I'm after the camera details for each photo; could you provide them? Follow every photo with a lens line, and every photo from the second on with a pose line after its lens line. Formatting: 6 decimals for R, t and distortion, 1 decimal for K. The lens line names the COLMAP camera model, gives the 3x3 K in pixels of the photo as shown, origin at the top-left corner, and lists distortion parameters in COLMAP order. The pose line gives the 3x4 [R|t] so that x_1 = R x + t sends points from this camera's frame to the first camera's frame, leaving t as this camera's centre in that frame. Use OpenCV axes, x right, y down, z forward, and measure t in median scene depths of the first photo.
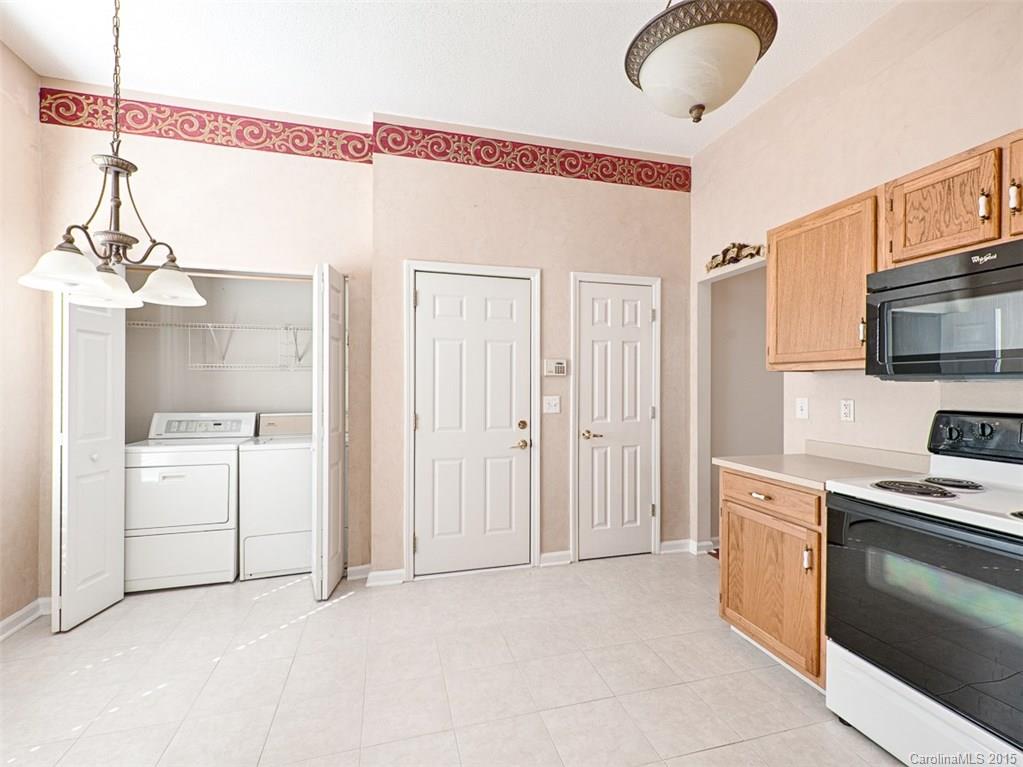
lens RADIAL K [[452.9, 0, 512.3], [0, 452.9, 385.7], [0, 0, 1]] dist [0.012954, -0.005344]
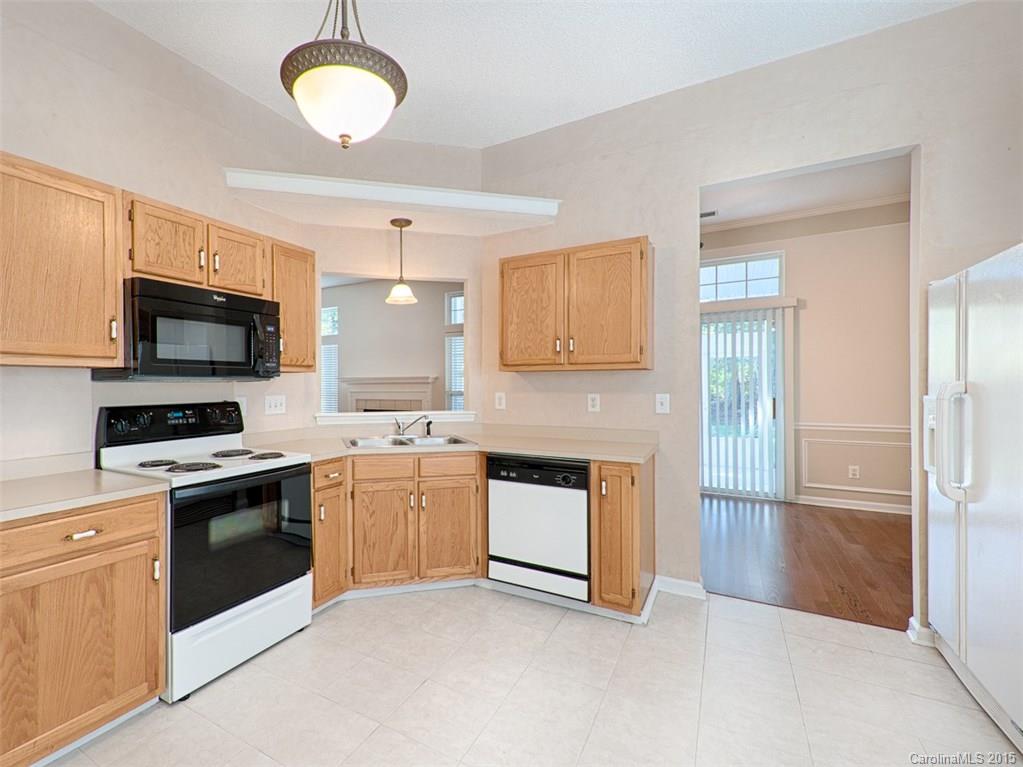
lens RADIAL K [[452.9, 0, 512.3], [0, 452.9, 385.7], [0, 0, 1]] dist [0.012954, -0.005344]
pose [[-0.772582, 0.005252, 0.634893, -0.536766], [0.010032, 0.999942, 0.003936, 0.006090], [-0.634836, 0.009410, -0.772590, 1.294488]]
